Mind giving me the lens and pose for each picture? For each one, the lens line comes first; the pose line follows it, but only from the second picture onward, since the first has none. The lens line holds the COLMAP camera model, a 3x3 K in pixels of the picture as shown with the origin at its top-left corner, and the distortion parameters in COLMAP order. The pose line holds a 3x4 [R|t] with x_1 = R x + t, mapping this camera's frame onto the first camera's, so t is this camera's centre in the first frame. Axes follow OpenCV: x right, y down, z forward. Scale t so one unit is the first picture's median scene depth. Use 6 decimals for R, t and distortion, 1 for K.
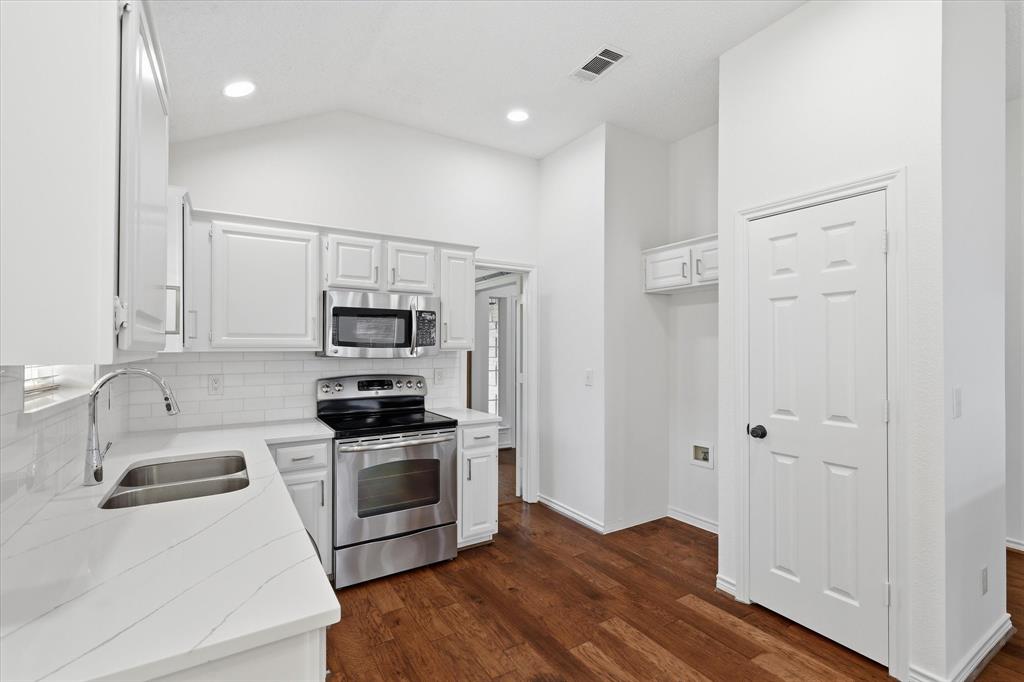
lens RADIAL K [[452.0, 0, 507.1], [0, 452.0, 344.5], [0, 0, 1]] dist [0.001098, 0.000024]
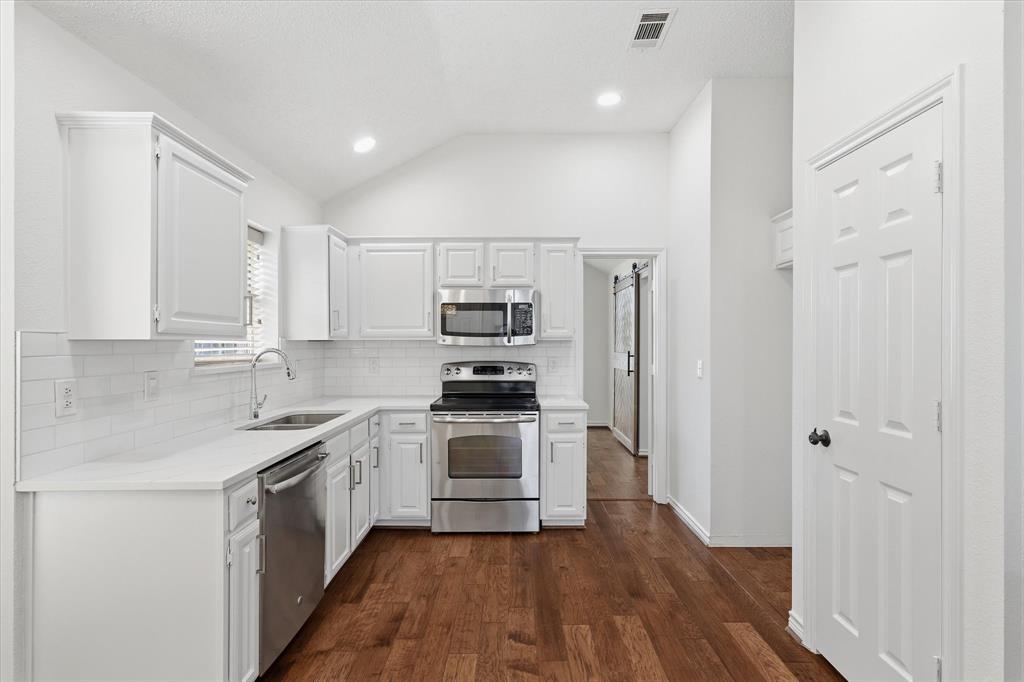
lens RADIAL K [[476.2, 0, 514.7], [0, 476.2, 344.6], [0, 0, 1]] dist [0.001112, 0.000233]
pose [[0.854990, 0.000994, -0.518644, 0.430380], [0.005365, 0.999928, 0.010760, 0.014563], [0.518617, -0.011982, 0.854923, 0.011157]]
